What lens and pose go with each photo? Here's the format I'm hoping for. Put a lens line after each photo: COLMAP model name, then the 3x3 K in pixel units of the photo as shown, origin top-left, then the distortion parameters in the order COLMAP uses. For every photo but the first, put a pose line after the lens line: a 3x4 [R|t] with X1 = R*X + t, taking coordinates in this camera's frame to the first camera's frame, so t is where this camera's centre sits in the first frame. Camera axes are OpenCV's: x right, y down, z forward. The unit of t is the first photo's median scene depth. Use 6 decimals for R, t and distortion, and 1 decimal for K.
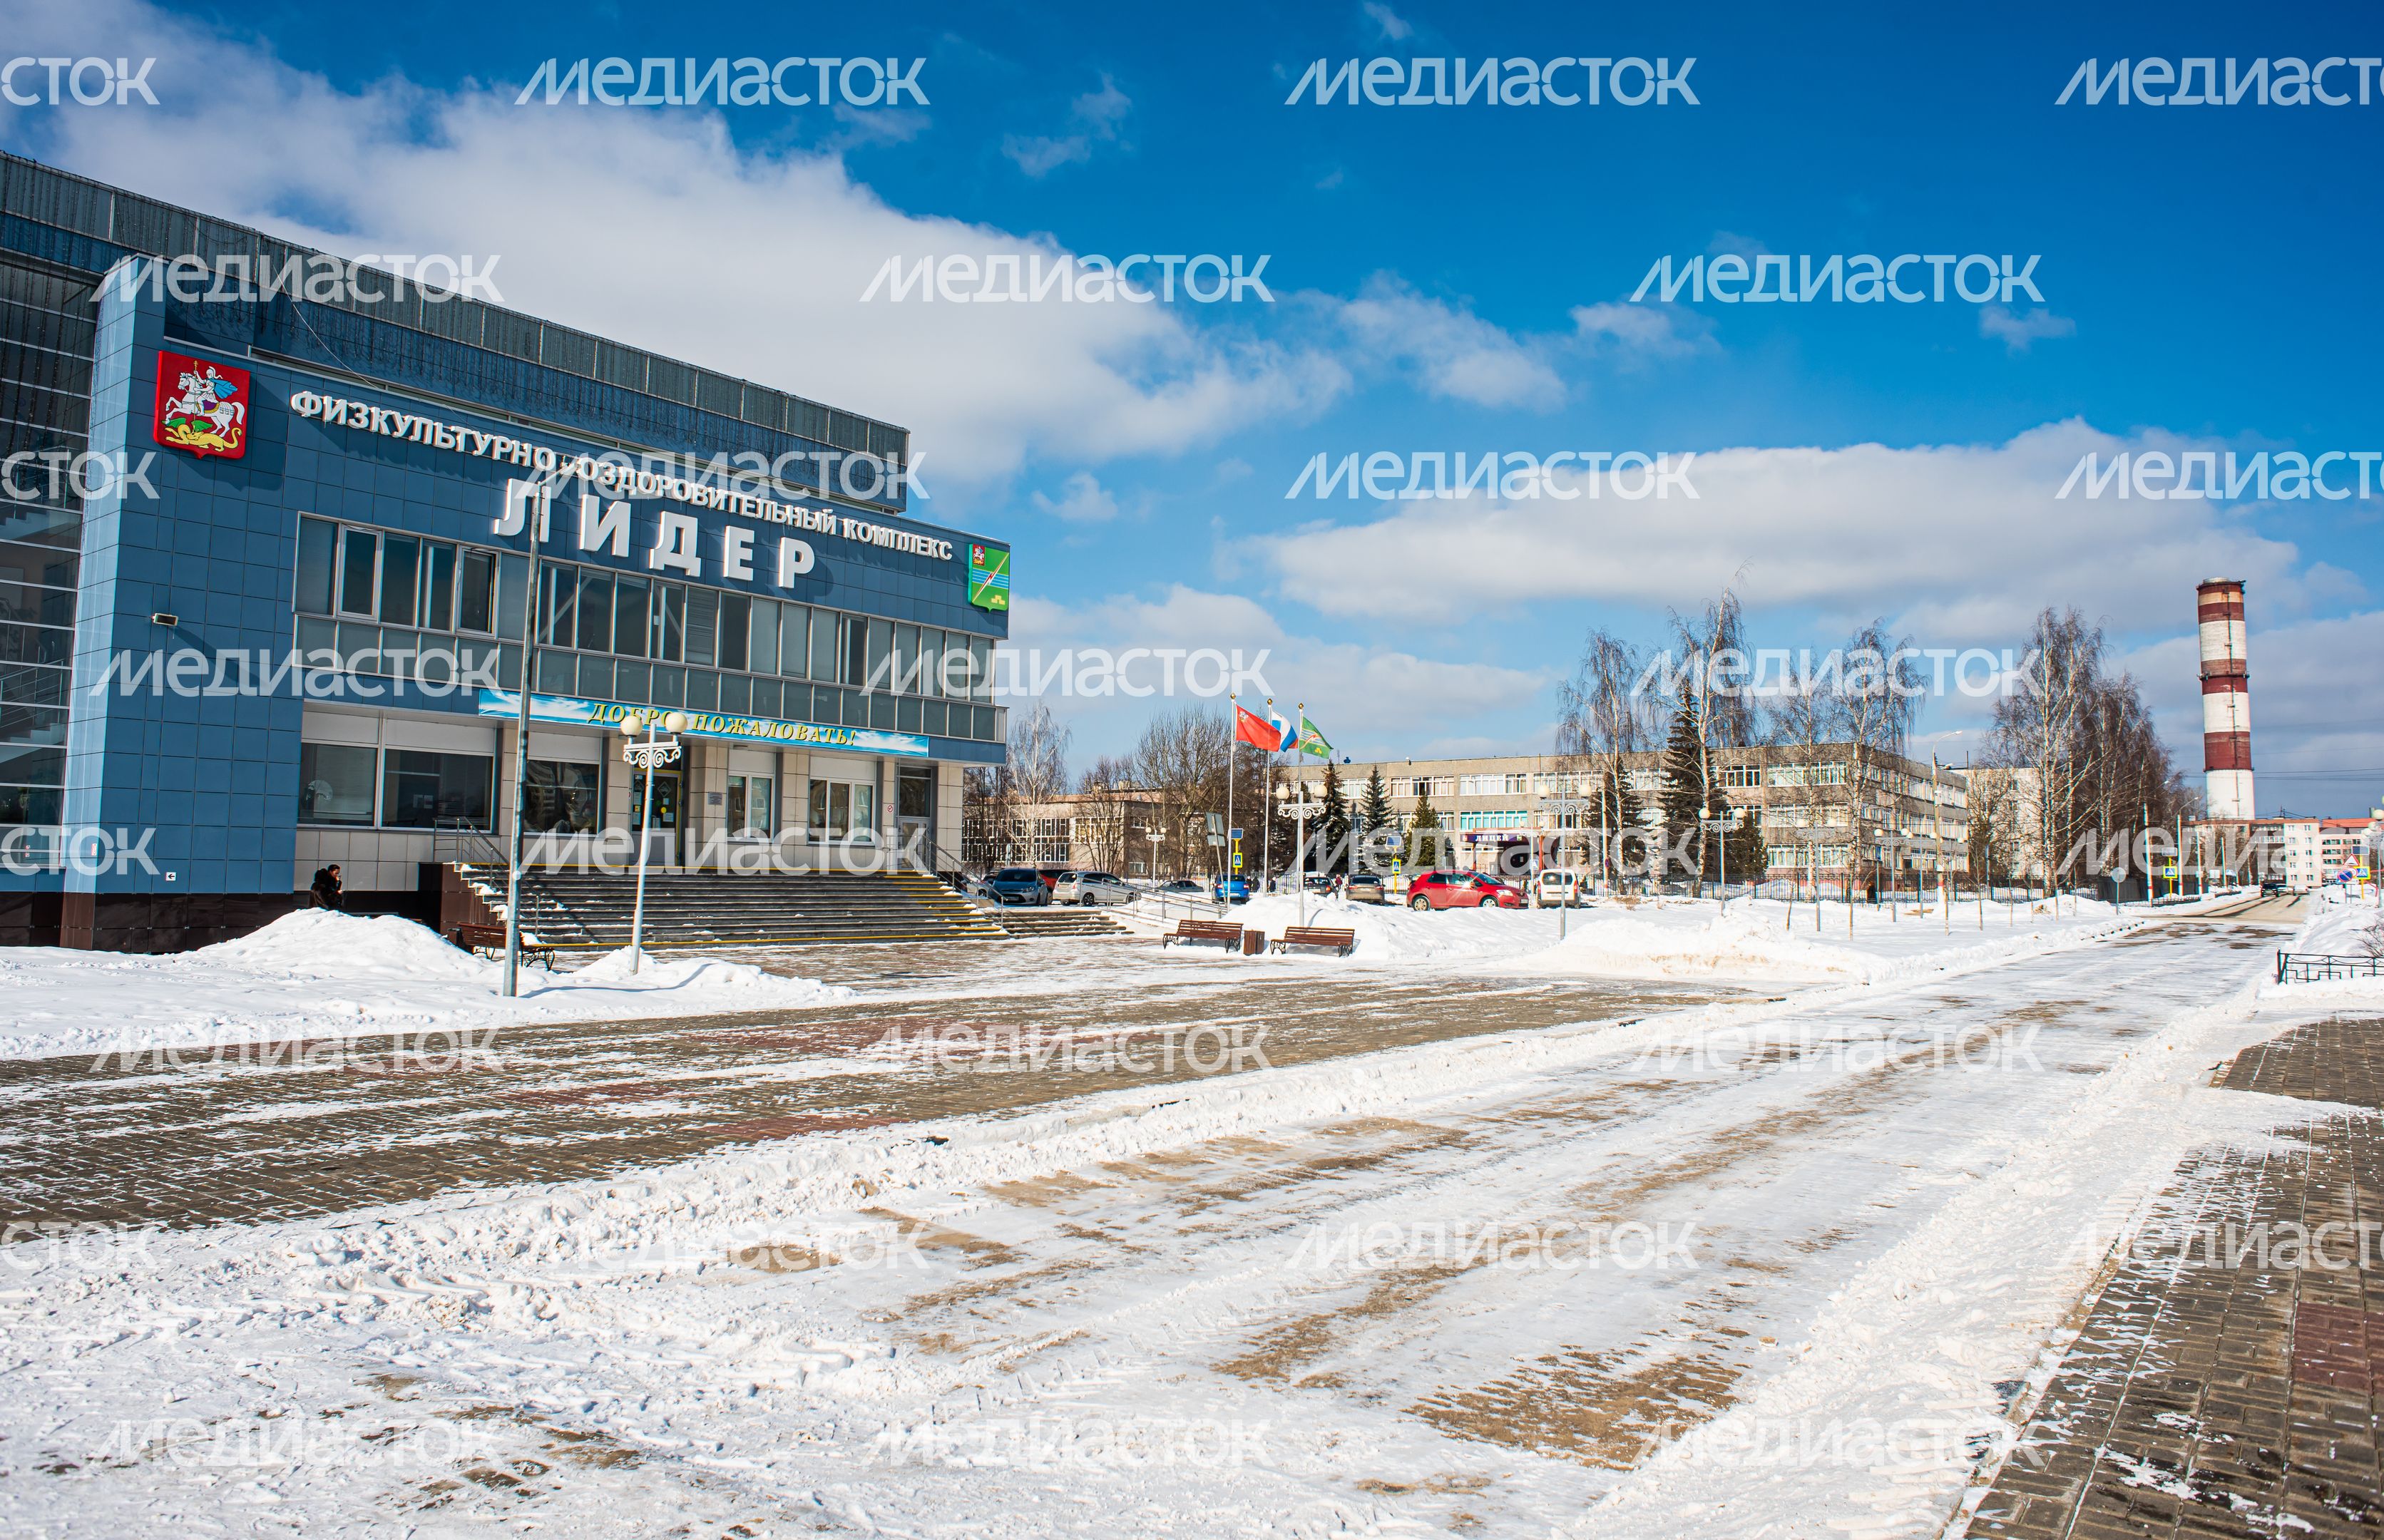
lens RADIAL K [[1596.7, 0, 1192.9], [0, 1596.7, 780.8], [0, 0, 1]] dist [-0.089206, 0.076141]
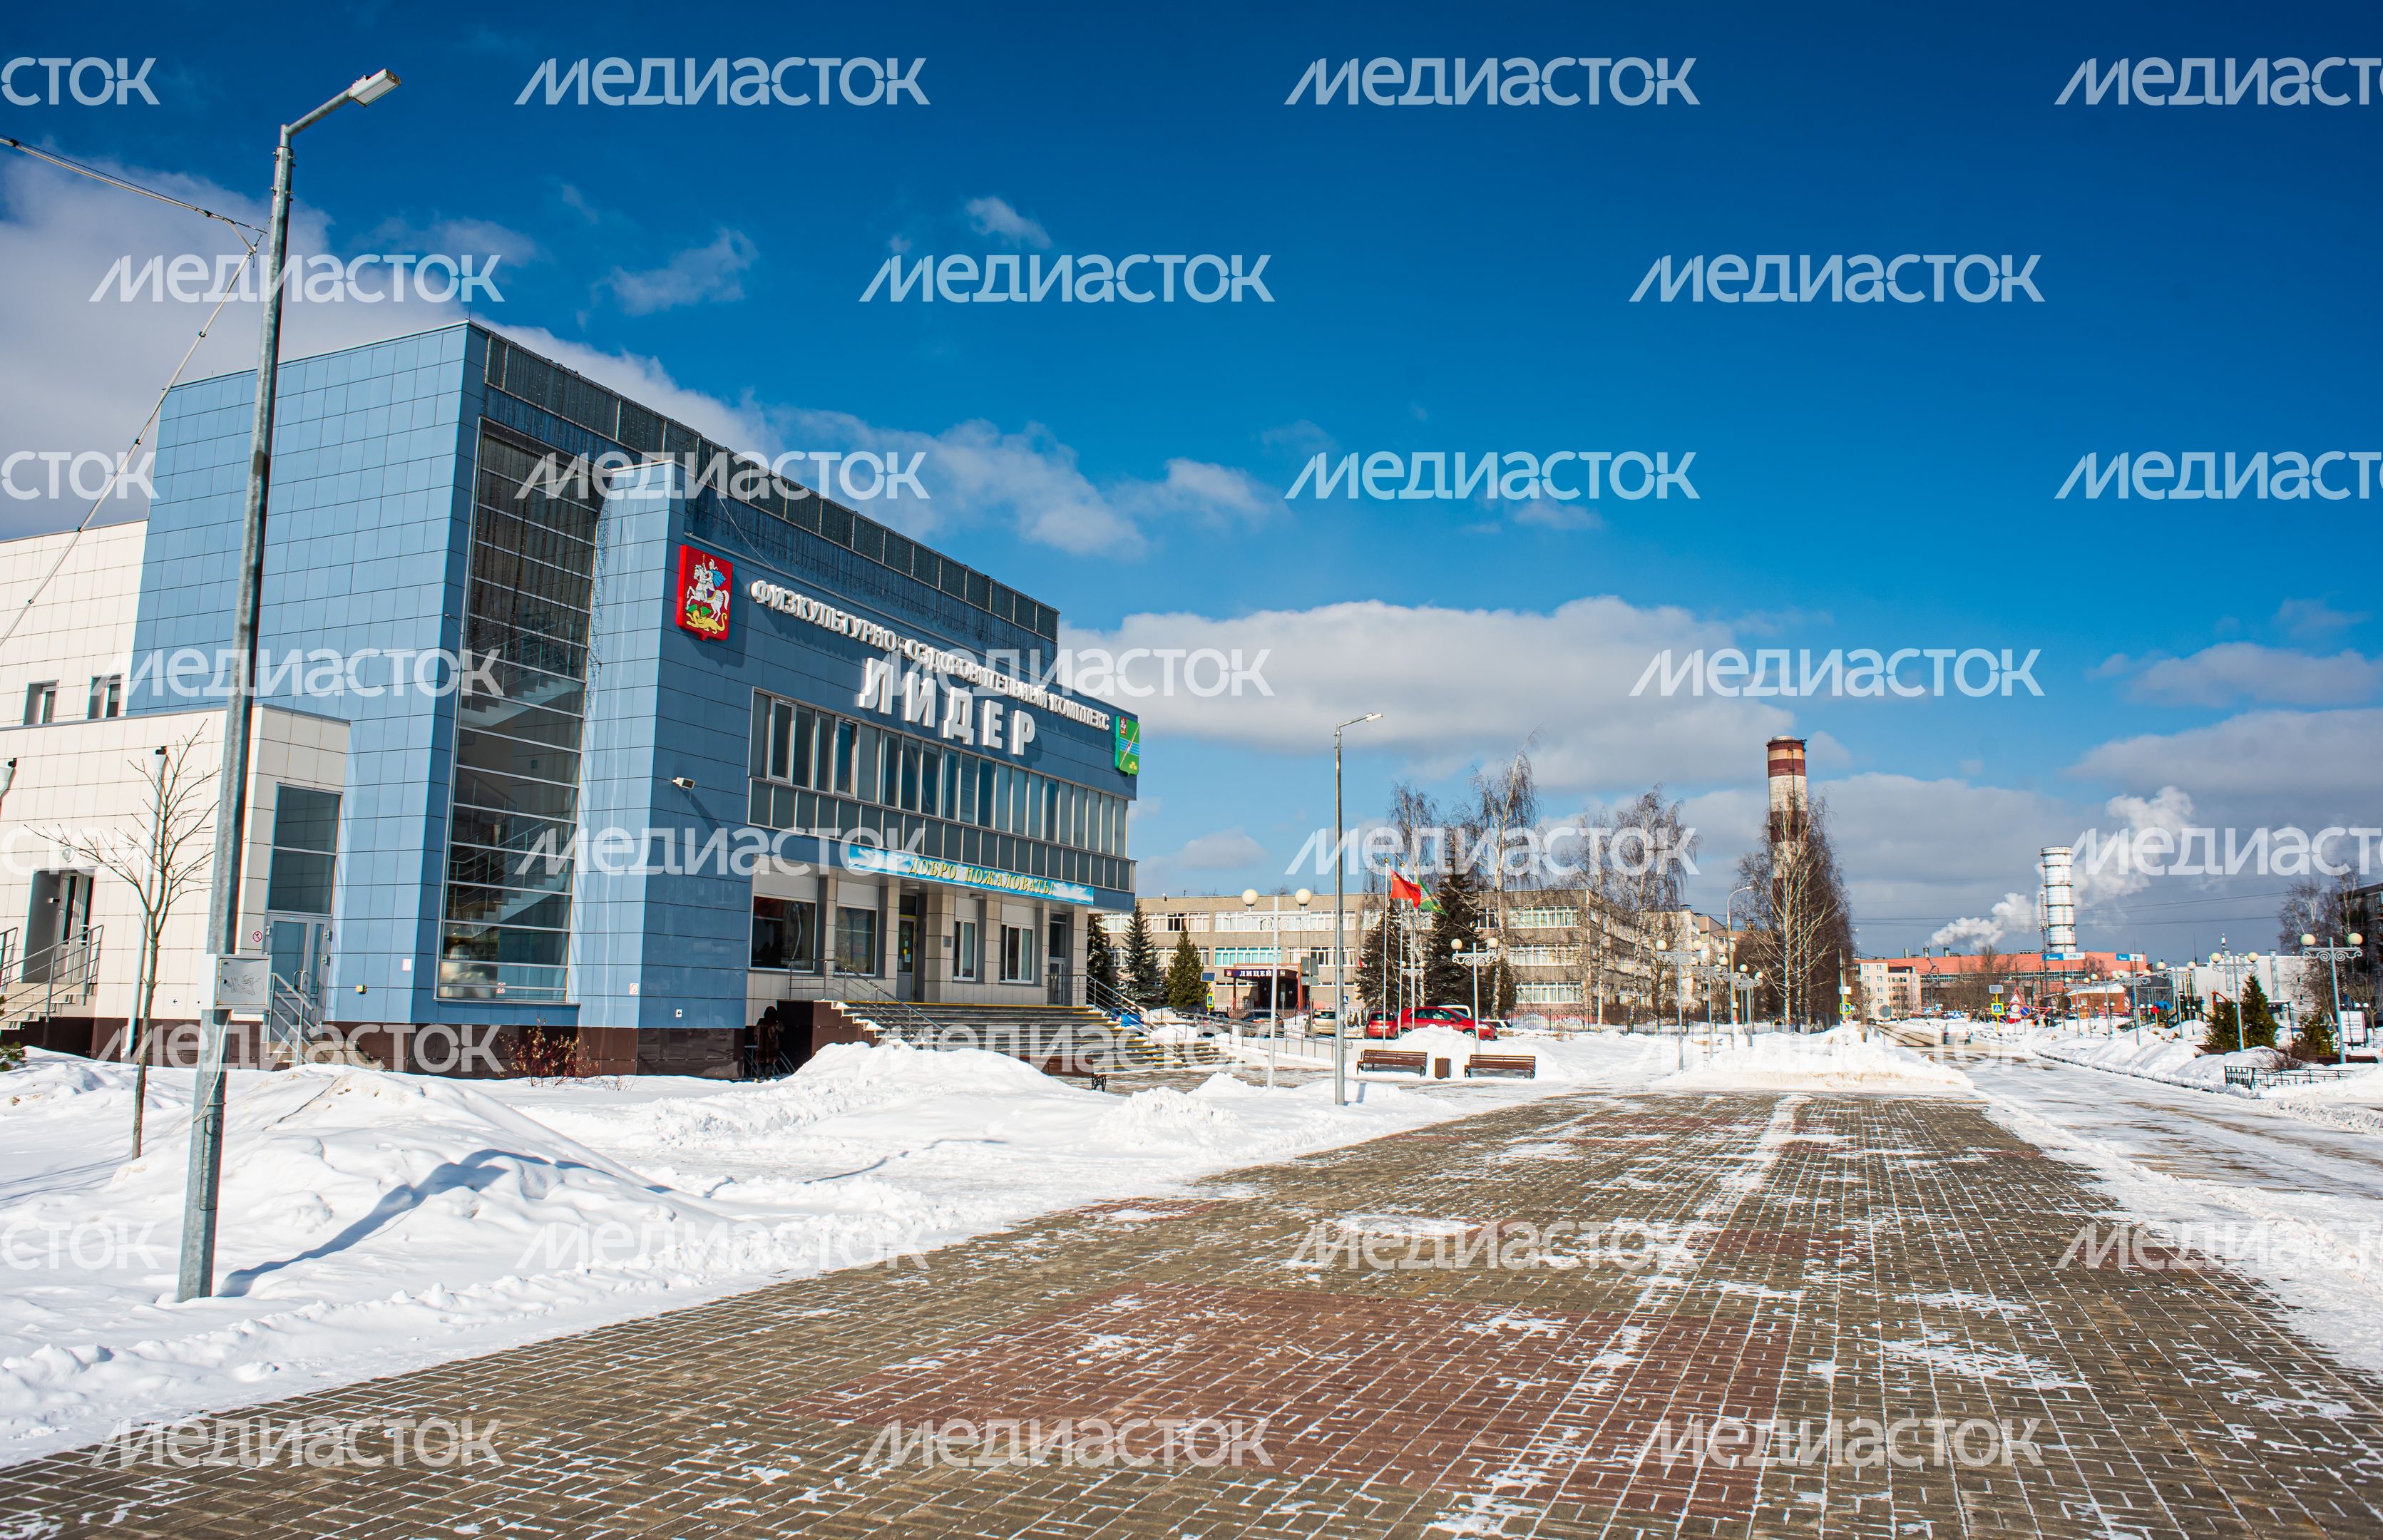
lens RADIAL K [[1617.1, 0, 1171.0], [0, 1617.1, 760.0], [0, 0, 1]] dist [-0.087084, 0.070388]
pose [[0.975144, 0.035742, 0.218668, -0.421293], [-0.015441, 0.995466, -0.093851, -0.012302], [-0.221031, 0.088142, 0.971276, -0.148981]]
